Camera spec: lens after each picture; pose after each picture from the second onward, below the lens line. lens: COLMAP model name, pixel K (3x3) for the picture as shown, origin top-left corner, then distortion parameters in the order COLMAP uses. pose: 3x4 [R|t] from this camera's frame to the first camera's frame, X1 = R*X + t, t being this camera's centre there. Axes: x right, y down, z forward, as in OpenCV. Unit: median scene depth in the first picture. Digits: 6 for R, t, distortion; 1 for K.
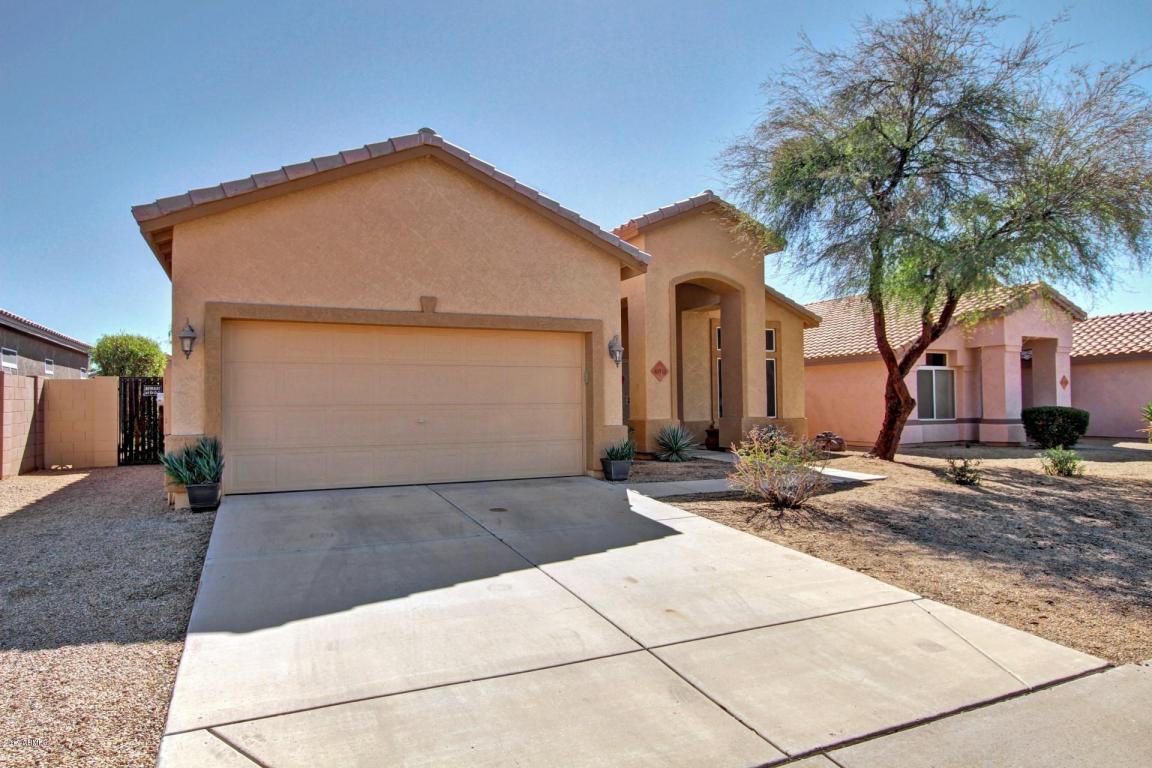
lens RADIAL K [[697.7, 0, 575.7], [0, 697.7, 386.0], [0, 0, 1]] dist [-0.019105, 0.003095]
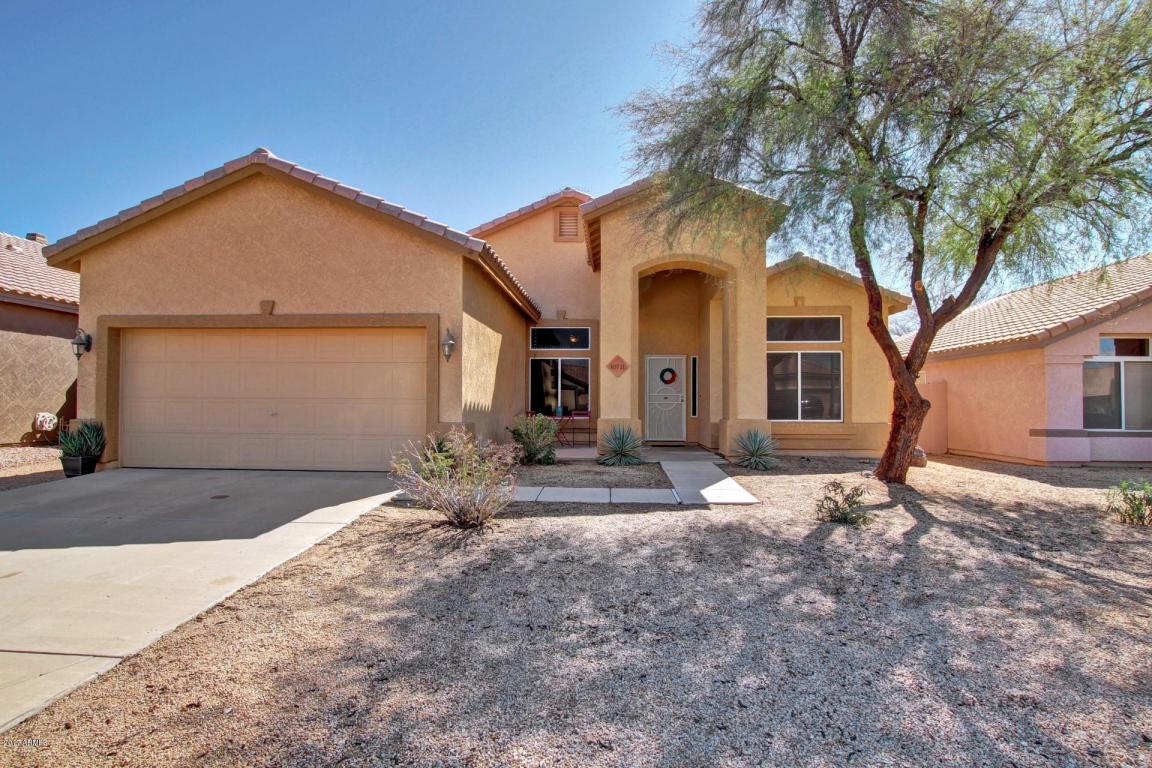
lens RADIAL K [[628.0, 0, 575.0], [0, 628.0, 386.5], [0, 0, 1]] dist [-0.019731, 0.002701]
pose [[0.881915, 0.000347, -0.471408, 0.673923], [-0.001108, 0.999998, -0.001338, 0.009071], [0.471407, 0.001702, 0.881914, 0.348473]]
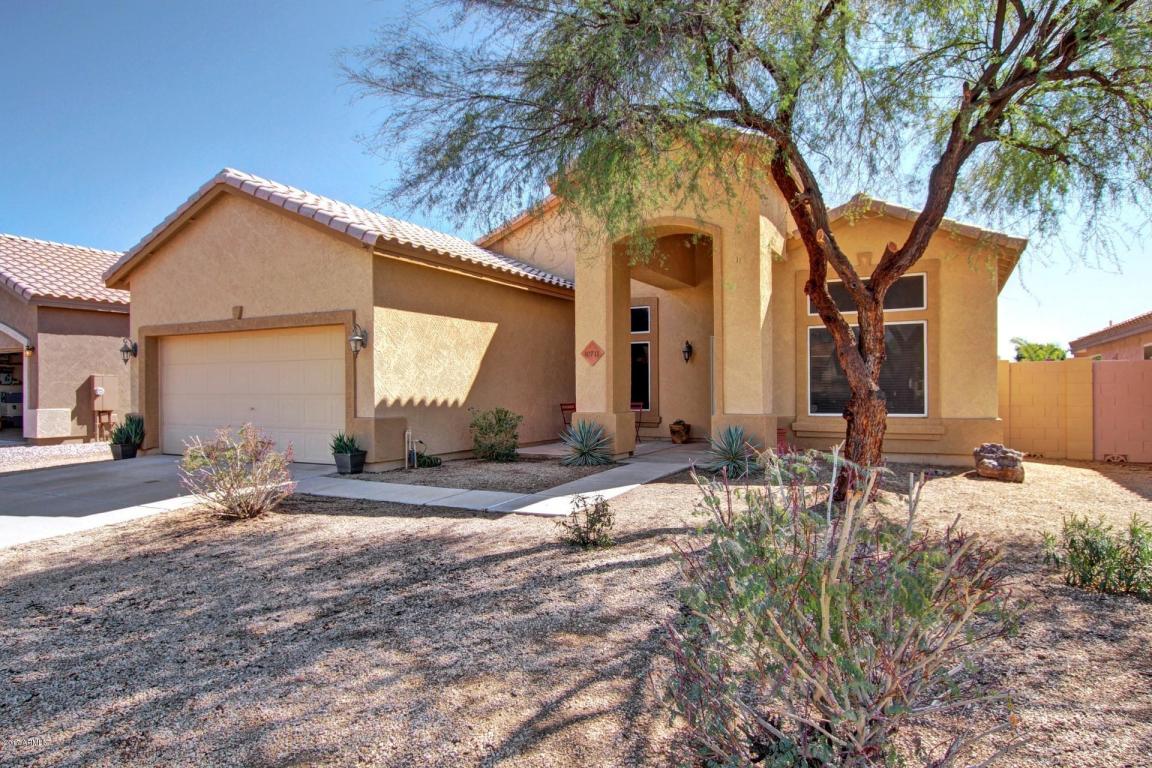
lens RADIAL K [[697.7, 0, 575.2], [0, 697.7, 388.5], [0, 0, 1]] dist [-0.019105, 0.003095]
pose [[0.614825, 0.003613, -0.788655, 1.095815], [0.020461, 0.999580, 0.020531, 0.003514], [0.788398, -0.028759, 0.614493, 0.699693]]
